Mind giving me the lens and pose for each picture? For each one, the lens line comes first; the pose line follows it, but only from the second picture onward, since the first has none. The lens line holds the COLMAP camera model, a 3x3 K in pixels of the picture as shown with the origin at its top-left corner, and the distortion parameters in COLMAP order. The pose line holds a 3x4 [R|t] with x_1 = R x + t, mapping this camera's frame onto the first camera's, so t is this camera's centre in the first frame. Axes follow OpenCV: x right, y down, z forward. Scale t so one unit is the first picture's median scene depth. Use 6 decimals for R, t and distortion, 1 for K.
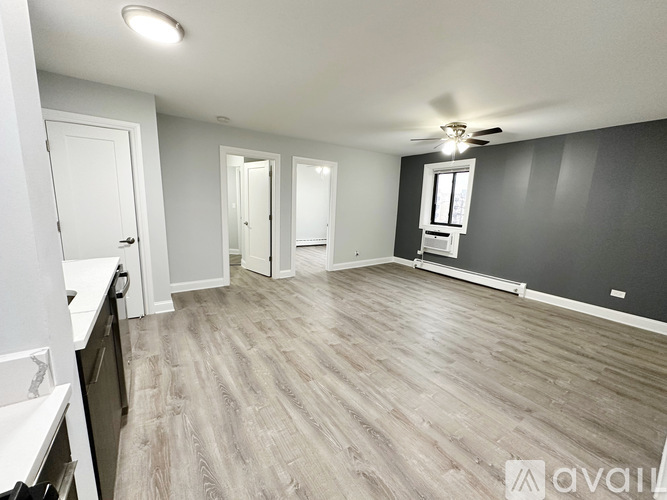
lens RADIAL K [[265.7, 0, 333.5], [0, 265.7, 250.0], [0, 0, 1]] dist [-0.001930, -0.000273]
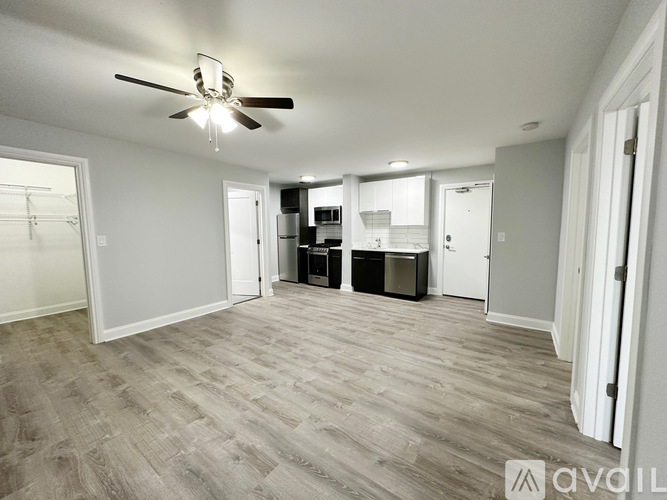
lens RADIAL K [[265.7, 0, 333.5], [0, 265.7, 250.0], [0, 0, 1]] dist [-0.001930, -0.000273]
pose [[-0.941111, -0.001960, -0.338093, 0.405979], [-0.087164, 0.967587, 0.237020, -0.272952], [0.326669, 0.252532, -0.910777, 1.637173]]
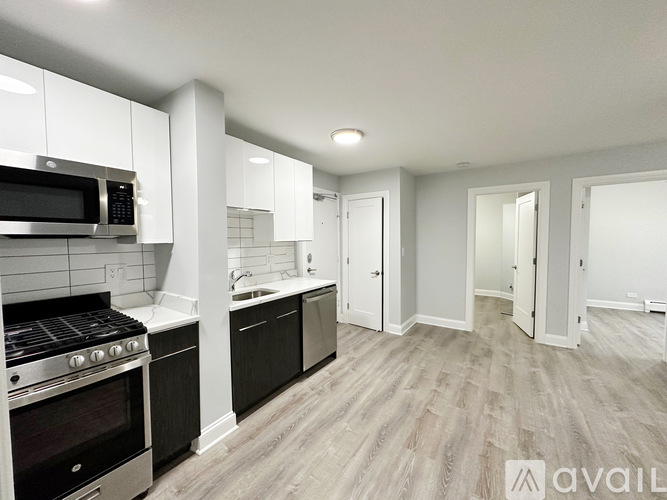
lens RADIAL K [[265.7, 0, 333.5], [0, 265.7, 250.0], [0, 0, 1]] dist [-0.001930, -0.000273]
pose [[0.366105, -0.000010, -0.930573, 0.363605], [-0.142586, 0.988191, -0.056107, -0.035037], [0.919585, 0.153228, 0.361780, 0.214705]]
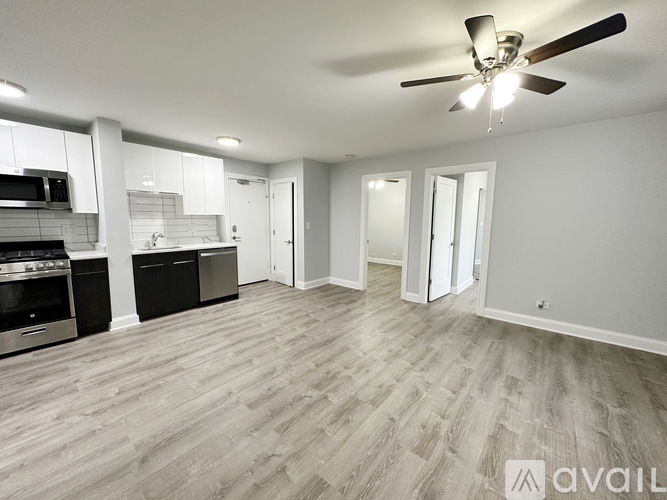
lens RADIAL K [[265.7, 0, 333.5], [0, 265.7, 250.0], [0, 0, 1]] dist [-0.001930, -0.000273]
pose [[0.267114, 0.083961, -0.960000, 0.846576], [-0.170789, 0.984552, 0.038588, -0.081894], [0.948410, 0.153650, 0.277327, 0.642775]]
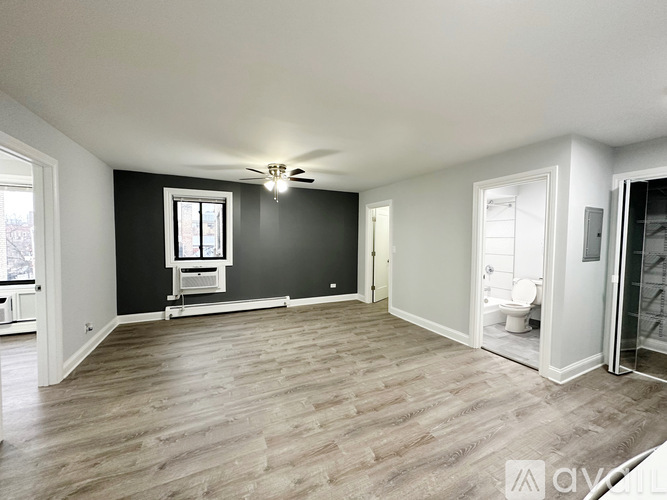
lens RADIAL K [[265.7, 0, 333.5], [0, 265.7, 250.0], [0, 0, 1]] dist [-0.001930, -0.000273]
pose [[0.163769, -0.078882, 0.983340, -0.587195], [0.170417, 0.984074, 0.050559, -0.144733], [-0.971668, 0.159298, 0.174603, 0.629282]]
